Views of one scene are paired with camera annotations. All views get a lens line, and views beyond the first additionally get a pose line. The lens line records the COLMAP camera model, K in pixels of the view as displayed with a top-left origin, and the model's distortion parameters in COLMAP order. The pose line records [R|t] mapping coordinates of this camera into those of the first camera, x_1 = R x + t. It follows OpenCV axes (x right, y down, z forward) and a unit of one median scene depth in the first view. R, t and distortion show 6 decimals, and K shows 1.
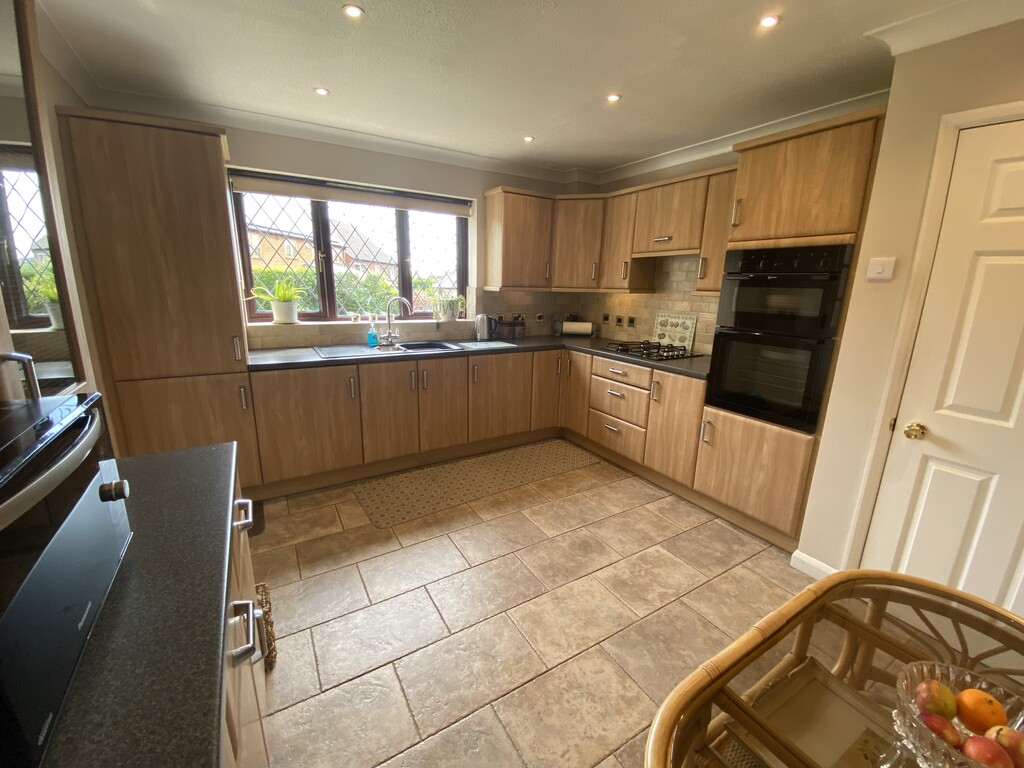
lens RADIAL K [[415.5, 0, 512.0], [0, 415.5, 384.0], [0, 0, 1]] dist [0.040169, -0.028125]
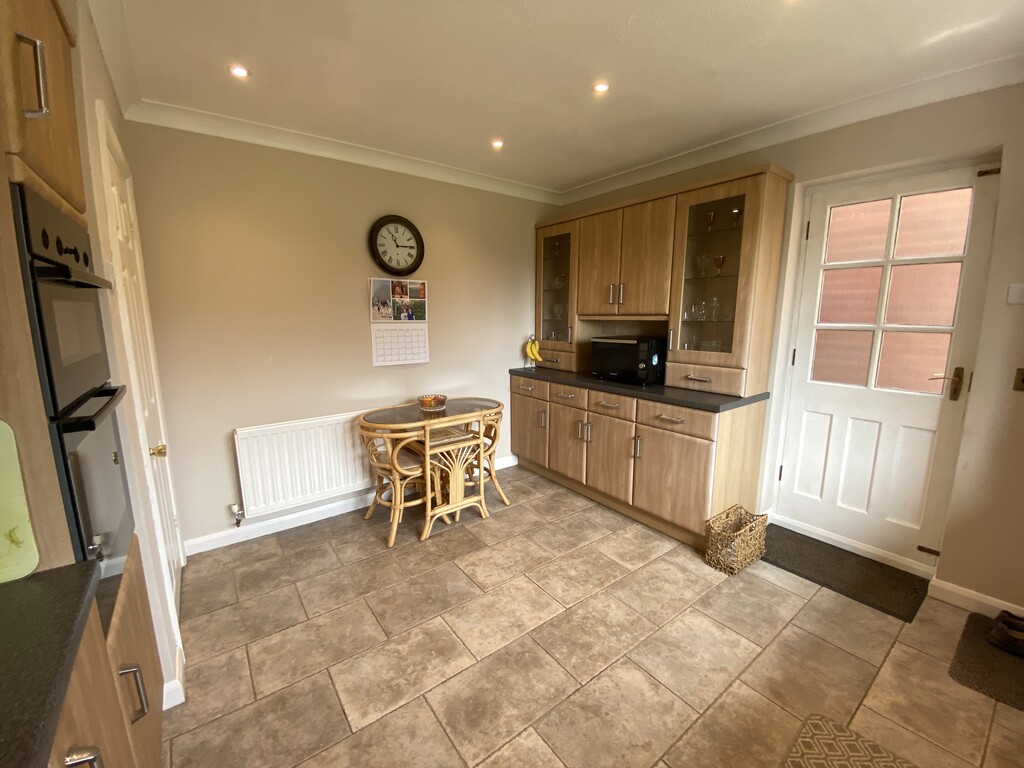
lens RADIAL K [[415.5, 0, 512.0], [0, 415.5, 384.0], [0, 0, 1]] dist [0.040169, -0.028125]
pose [[-0.994486, -0.001689, -0.104854, 0.208180], [-0.043251, 0.917478, 0.395428, -0.356111], [0.095533, 0.397782, -0.912493, 1.533387]]
